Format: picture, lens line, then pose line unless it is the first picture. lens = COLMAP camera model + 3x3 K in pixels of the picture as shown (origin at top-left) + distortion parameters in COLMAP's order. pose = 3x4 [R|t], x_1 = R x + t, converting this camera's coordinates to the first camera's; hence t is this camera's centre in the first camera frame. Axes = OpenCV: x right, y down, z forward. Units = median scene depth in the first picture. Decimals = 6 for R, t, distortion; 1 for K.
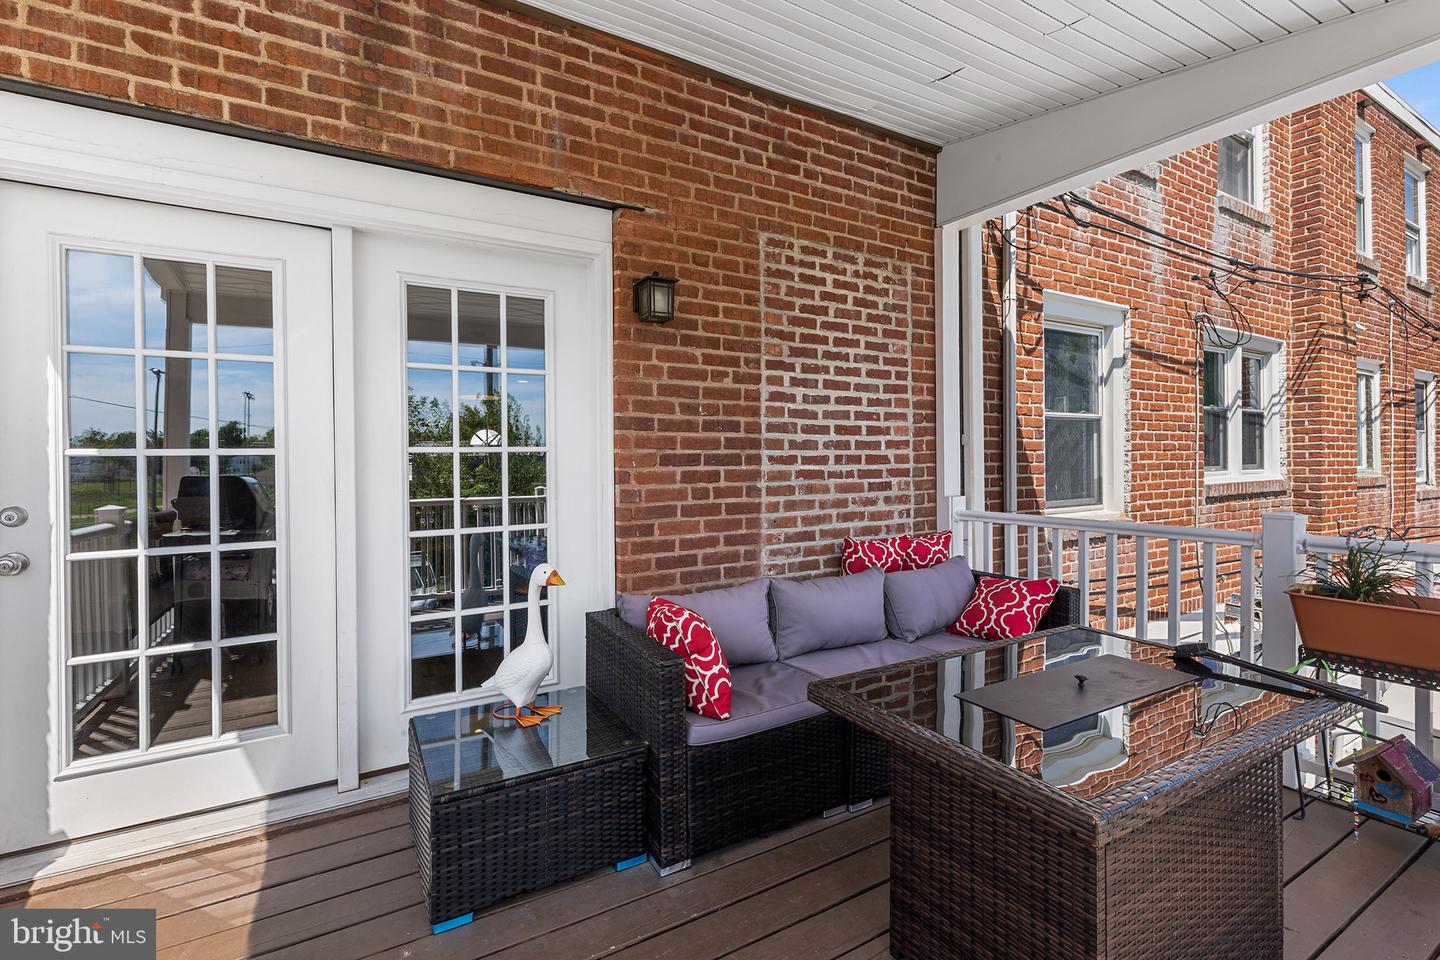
lens RADIAL K [[661.4, 0, 736.0], [0, 661.4, 457.5], [0, 0, 1]] dist [0.001924, -0.000425]
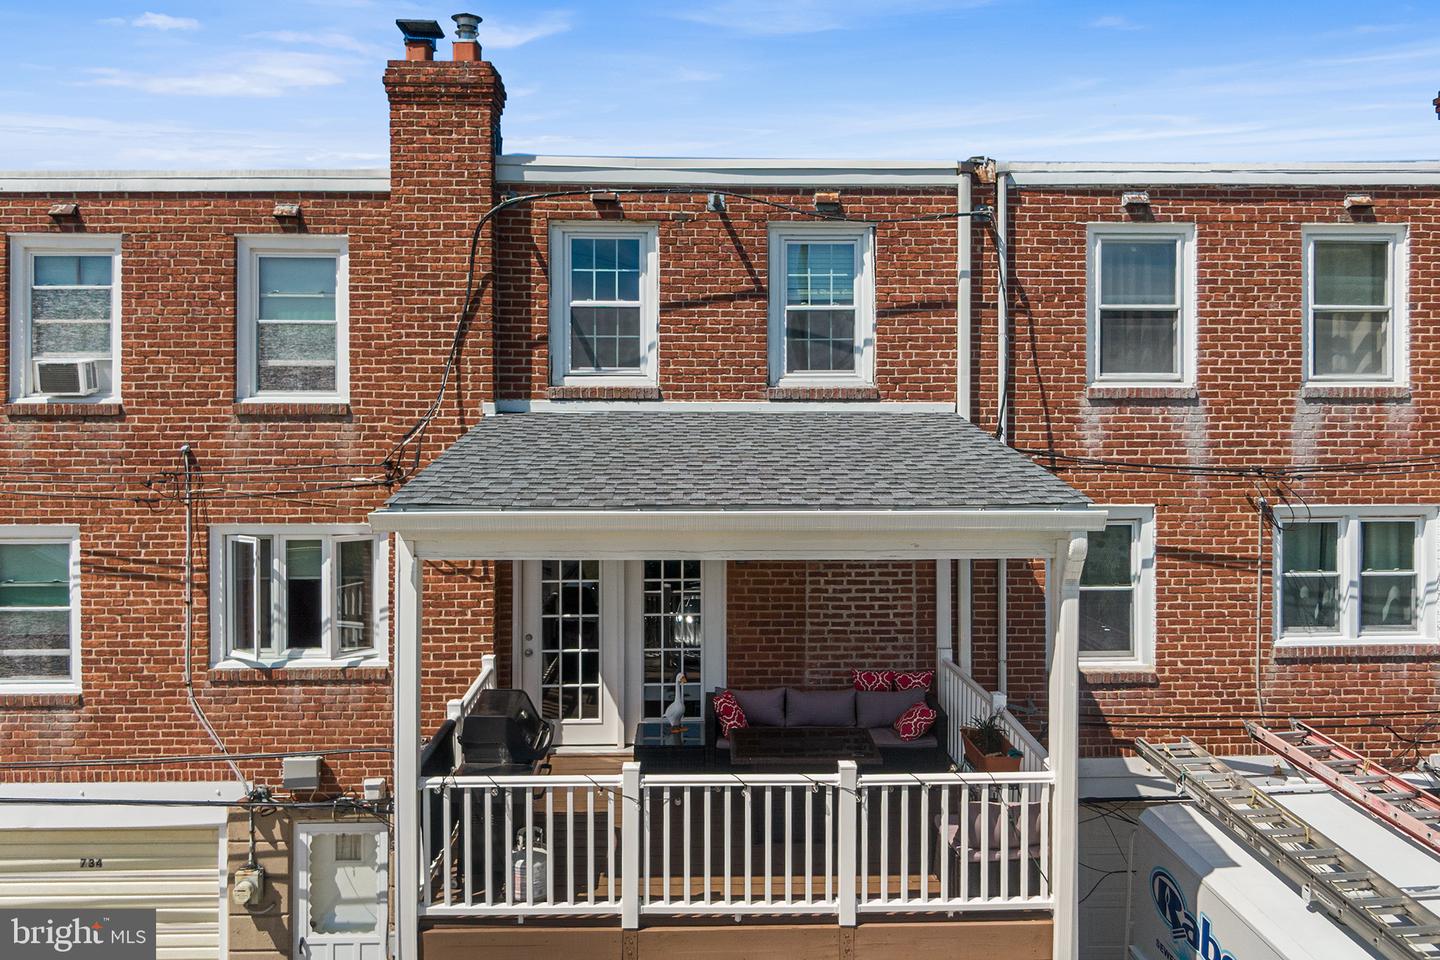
lens RADIAL K [[1056.9, 0, 721.1], [0, 1056.9, 413.6], [0, 0, 1]] dist [0.021734, -0.026815]
pose [[0.871332, 0.014704, -0.490474, 1.291769], [-0.008316, 0.999850, 0.015200, -0.637061], [0.490624, -0.009165, 0.871323, -1.756632]]
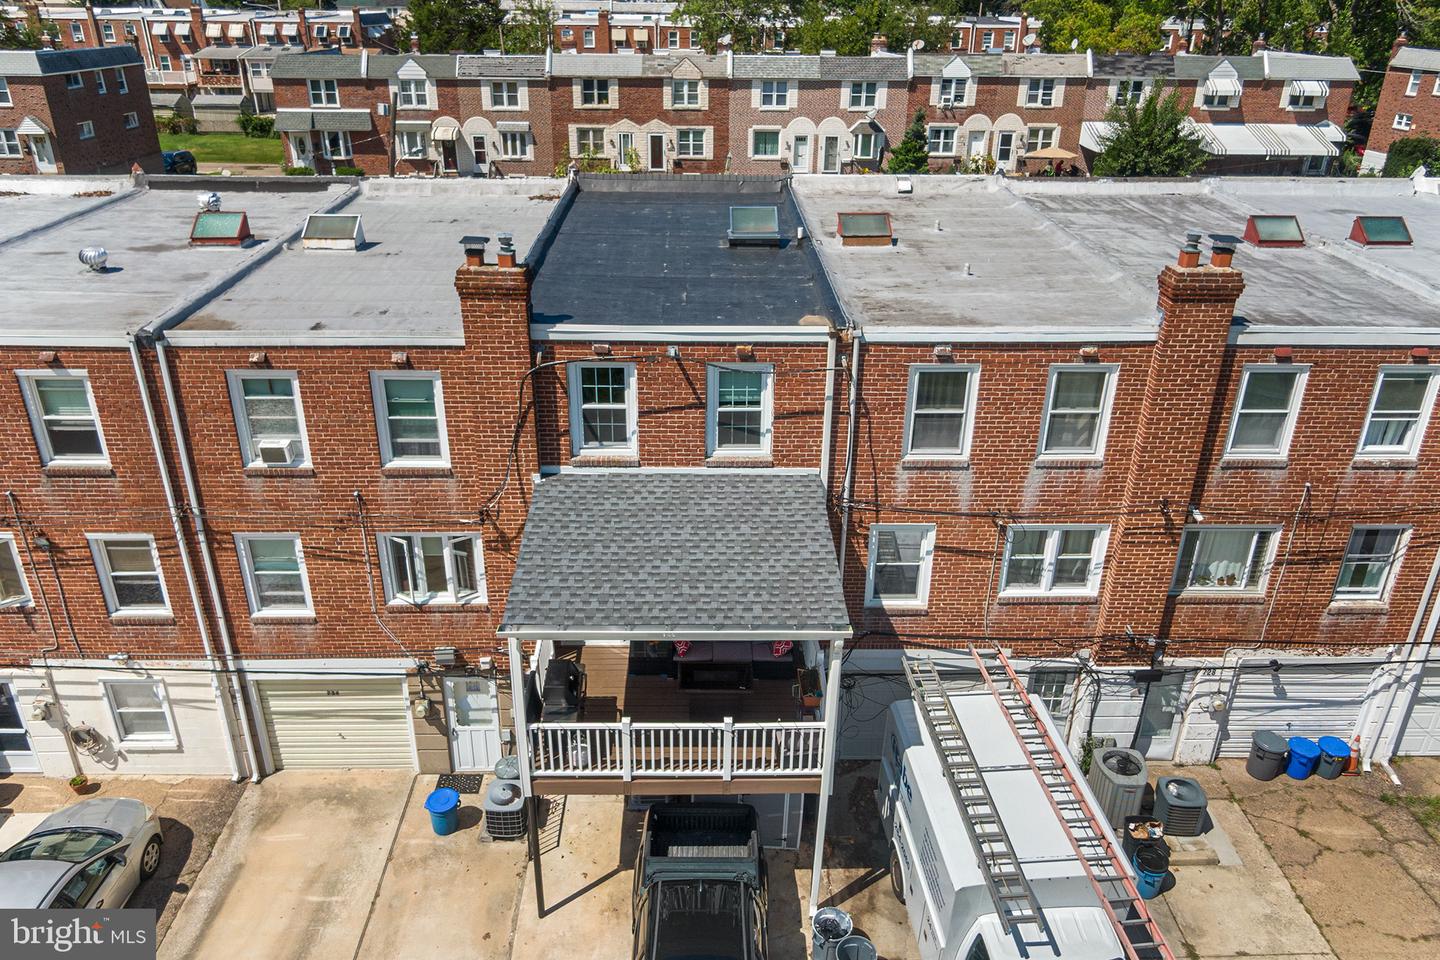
lens RADIAL K [[1038.6, 0, 712.5], [0, 1038.6, 478.2], [0, 0, 1]] dist [0.052088, -0.020822]
pose [[0.865991, 0.232319, -0.442818, 2.113979], [-0.017403, 0.898995, 0.437613, -2.688397], [0.499757, -0.371262, 0.782564, -2.858924]]
